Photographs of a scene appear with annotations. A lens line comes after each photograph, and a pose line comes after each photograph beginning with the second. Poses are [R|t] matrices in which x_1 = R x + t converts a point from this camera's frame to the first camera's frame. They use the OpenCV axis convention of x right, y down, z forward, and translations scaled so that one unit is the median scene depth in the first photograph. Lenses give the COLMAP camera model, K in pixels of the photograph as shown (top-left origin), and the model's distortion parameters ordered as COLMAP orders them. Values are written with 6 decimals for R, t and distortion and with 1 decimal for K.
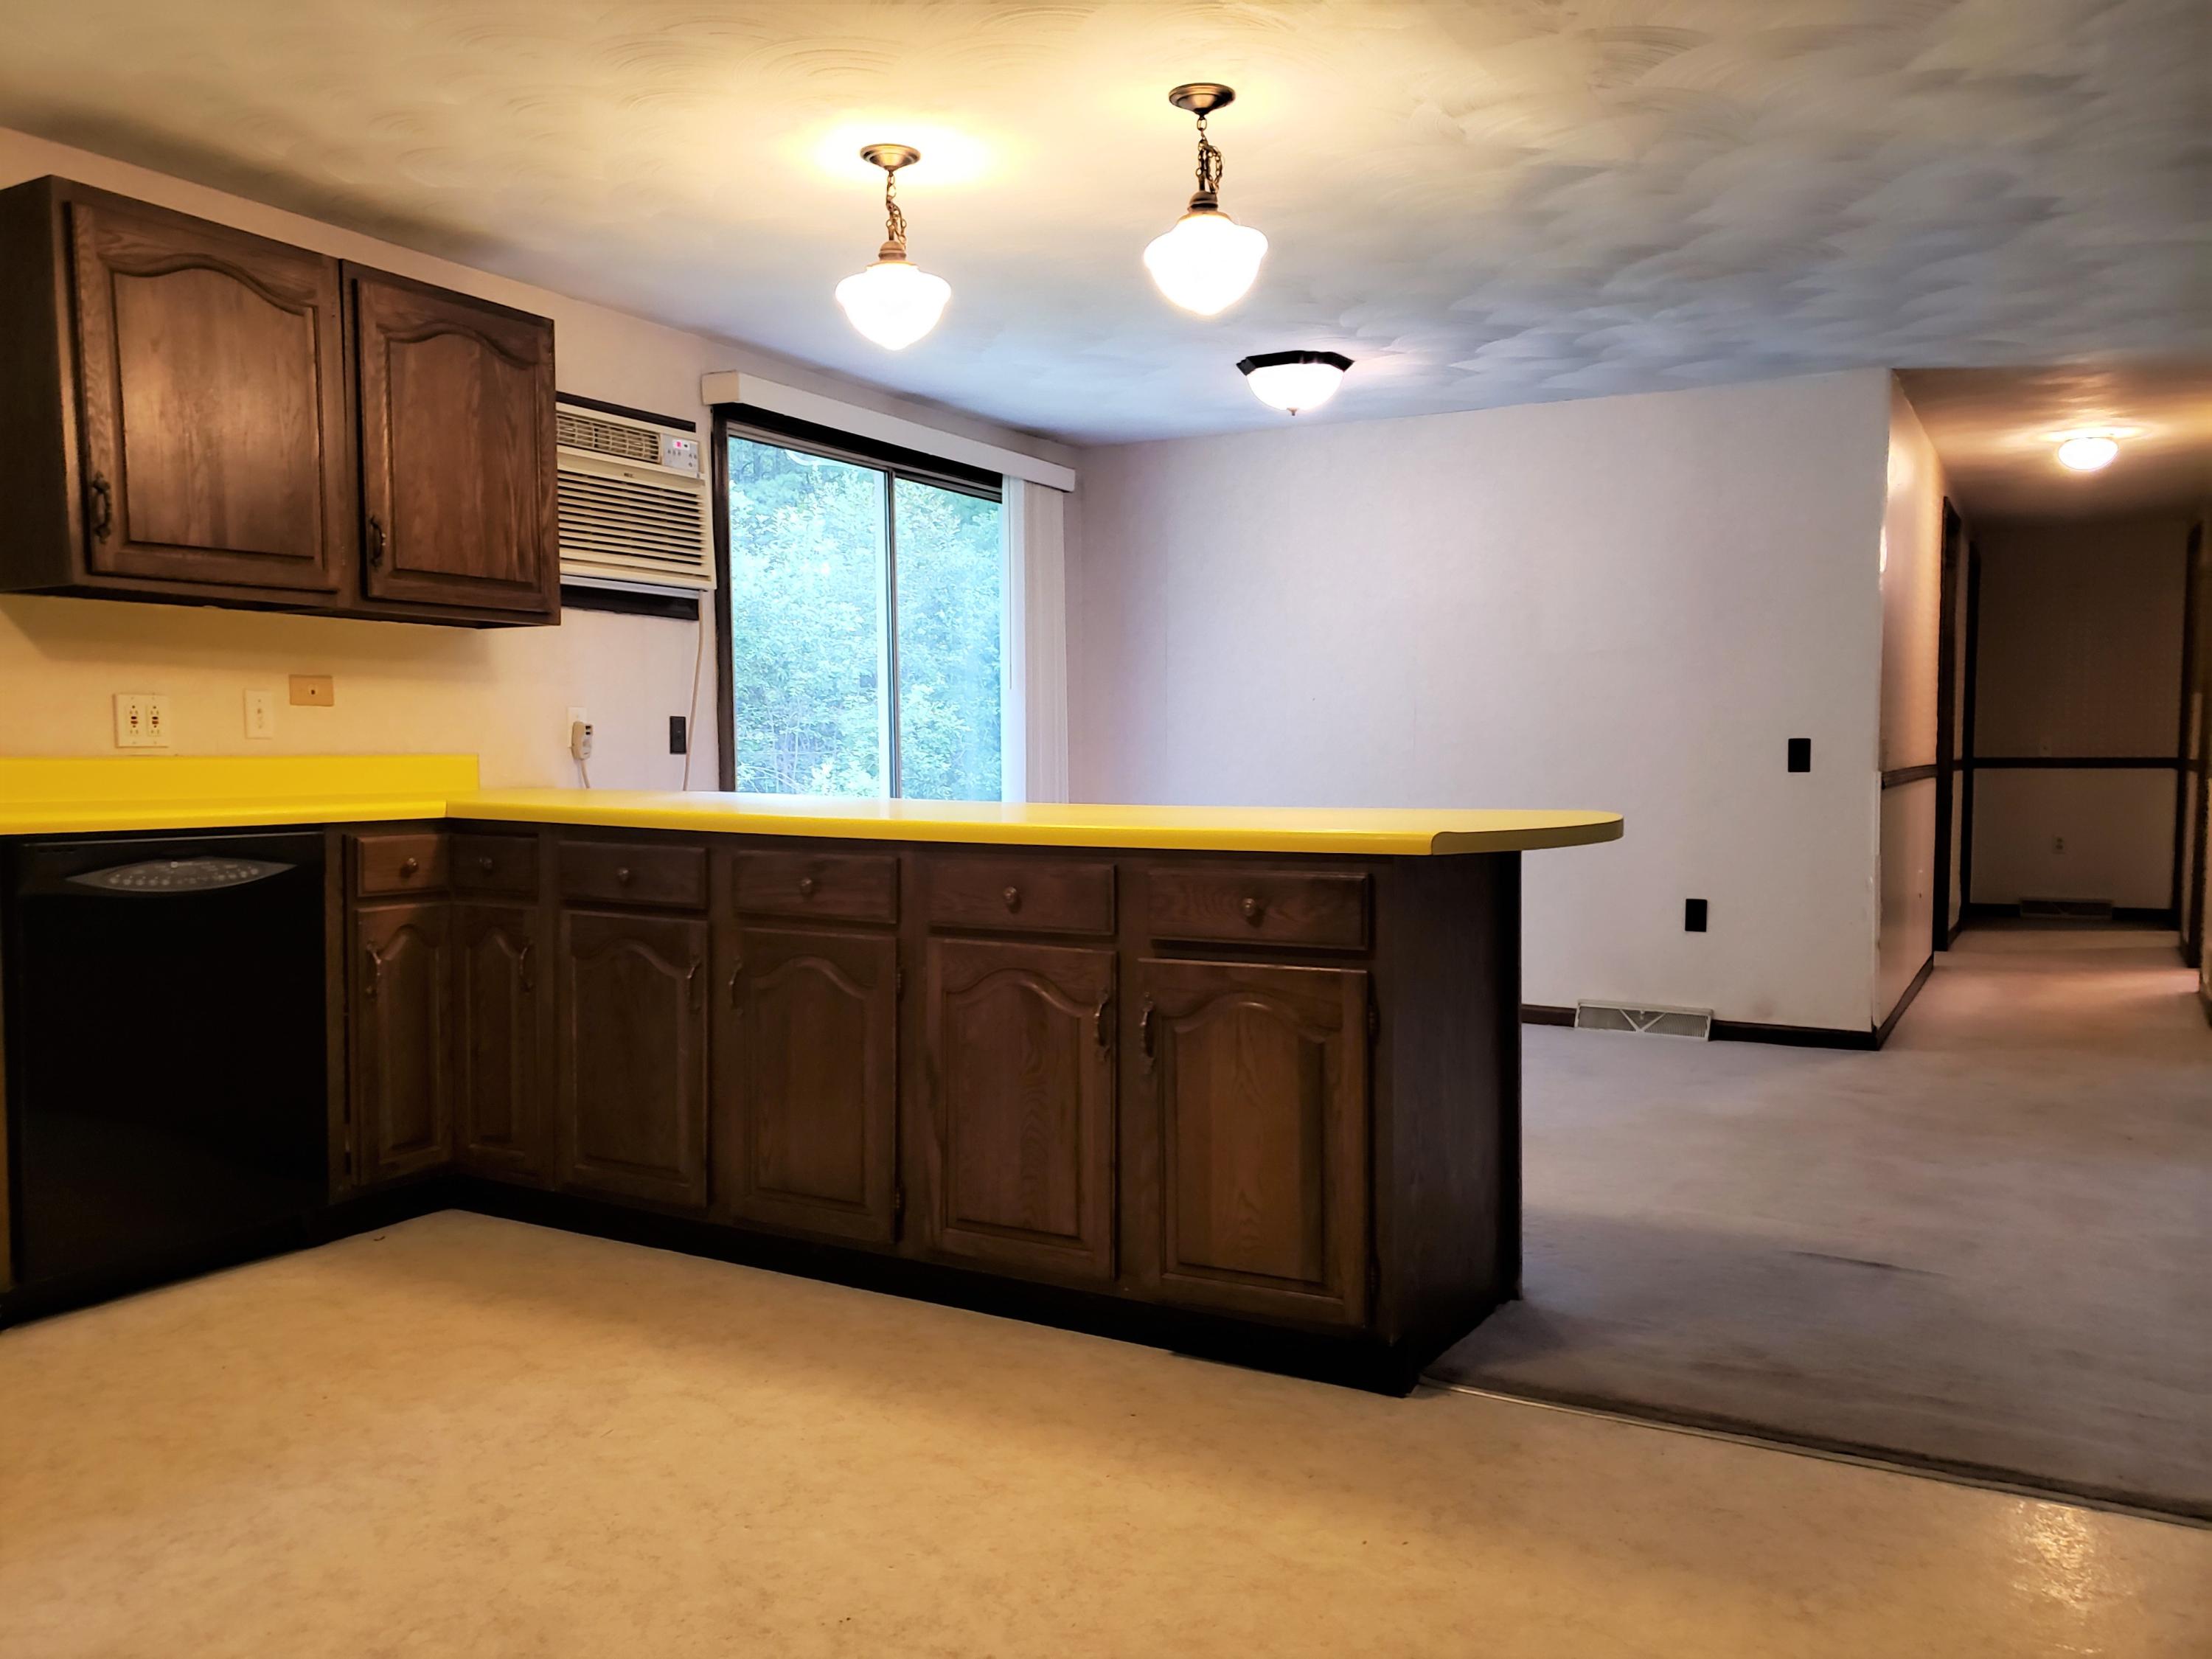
lens RADIAL K [[1697.8, 0, 1059.7], [0, 1697.8, 832.7], [0, 0, 1]] dist [0.075820, -0.104283]
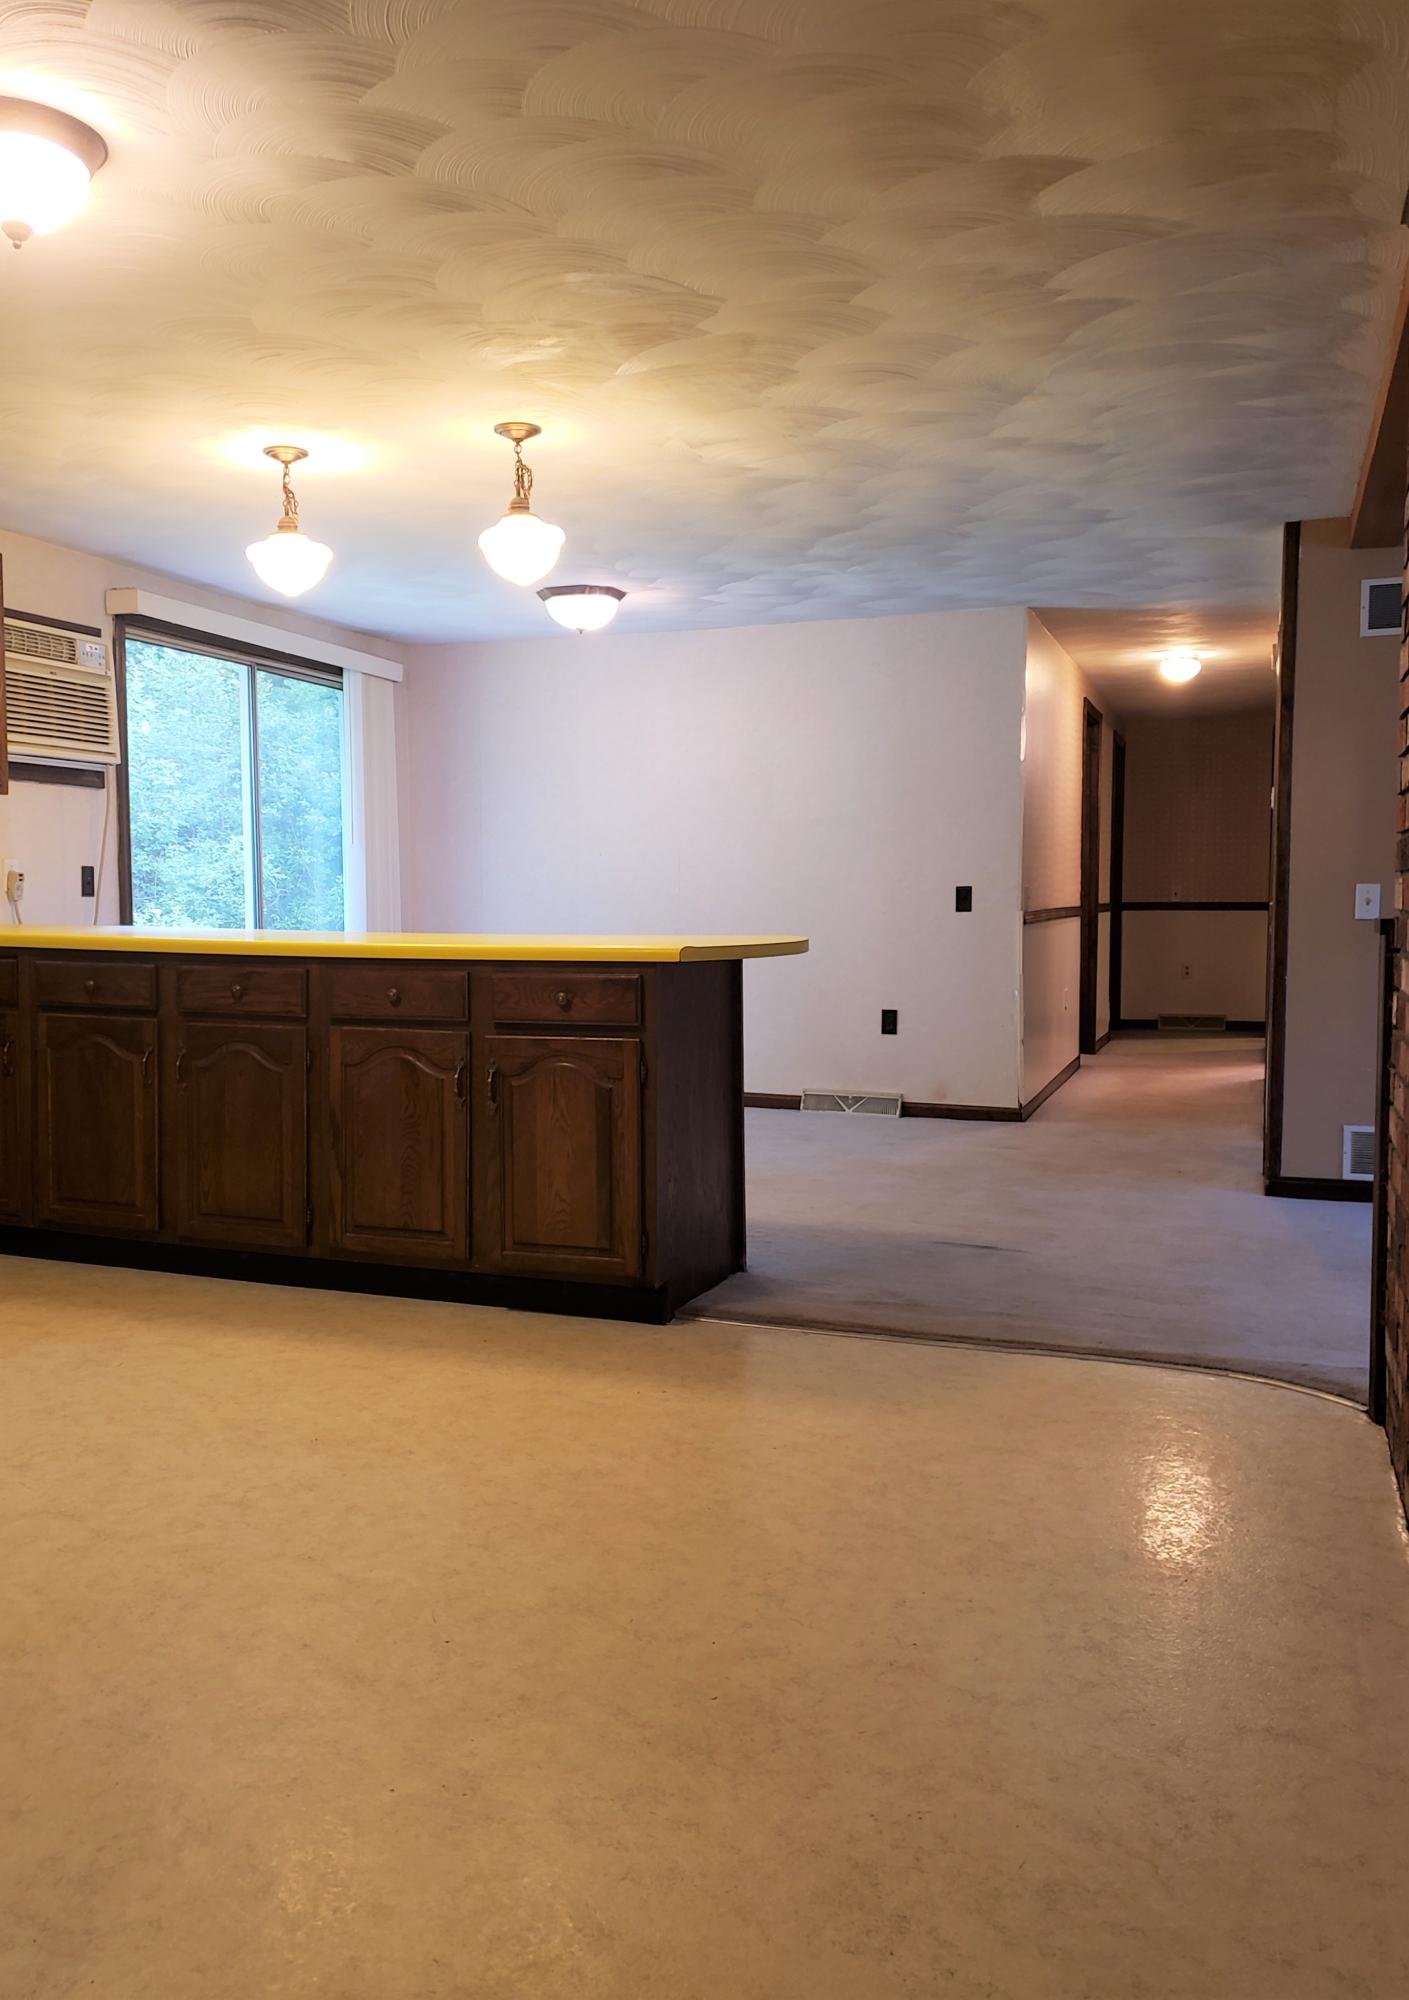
lens RADIAL K [[1632.9, 0, 697.1], [0, 1632.9, 924.2], [0, 0, 1]] dist [0.072802, -0.001181]
pose [[0.978043, -0.003857, 0.208368, -0.054135], [0.010508, 0.999470, -0.030821, 0.019389], [-0.208138, 0.032334, 0.977565, -0.326843]]
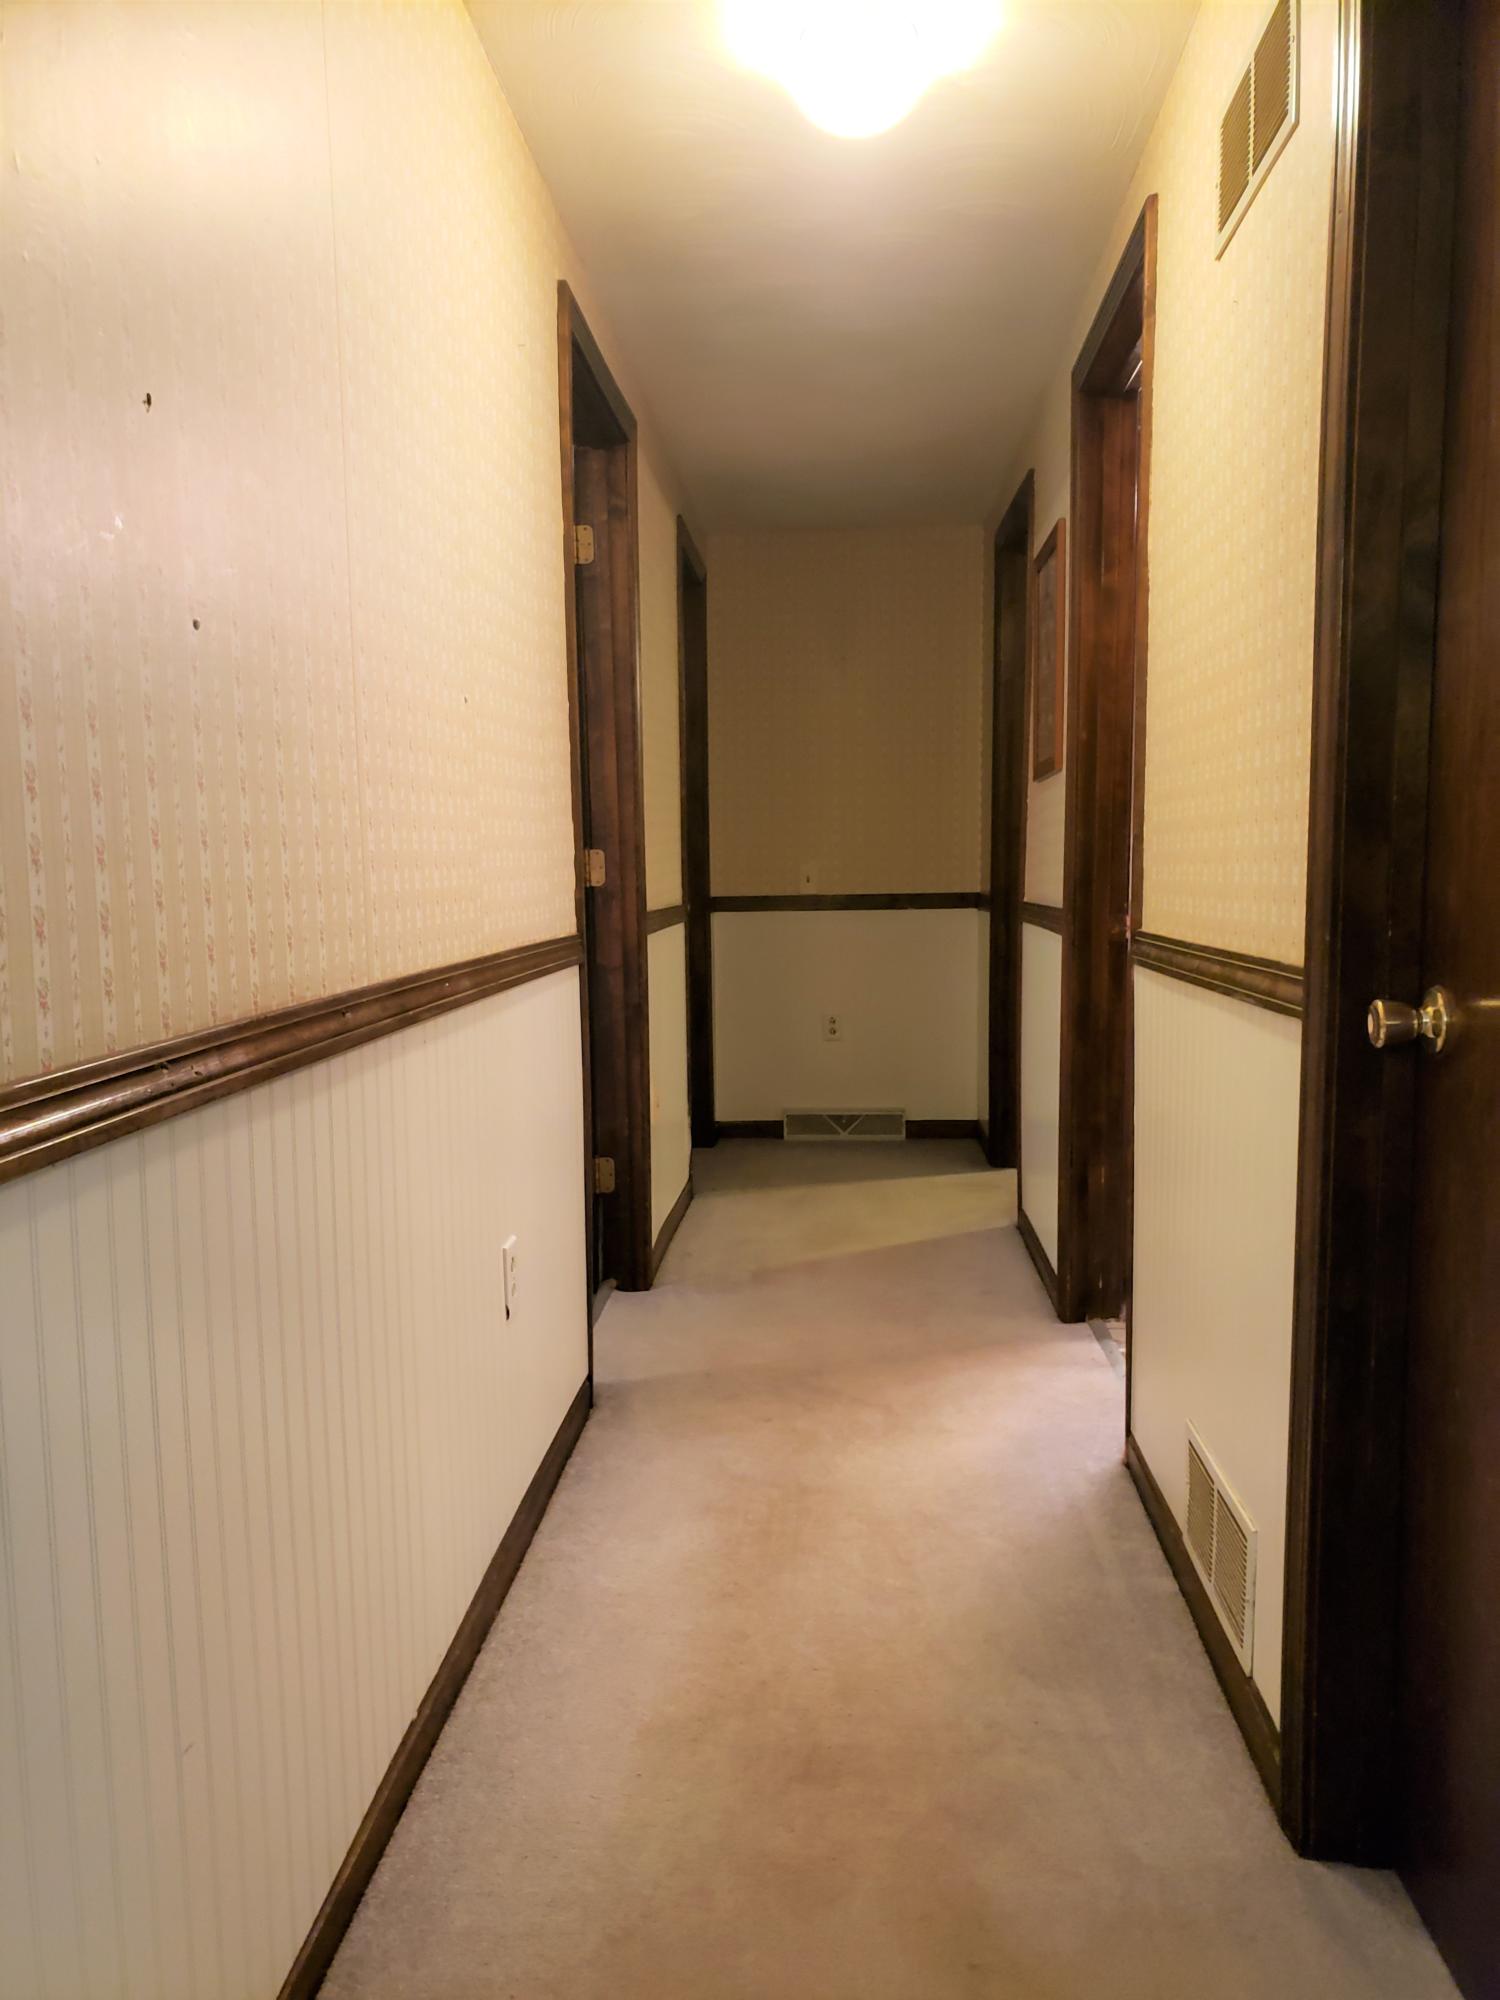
lens RADIAL K [[1535.1, 0, 750.0], [0, 1535.1, 1000.0], [0, 0, 1]] dist [0.075820, -0.104283]
pose [[0.889969, -0.049759, 0.453298, 0.998419], [0.036088, 0.998597, 0.038763, -0.095439], [-0.454591, -0.018139, 0.890516, 1.711099]]
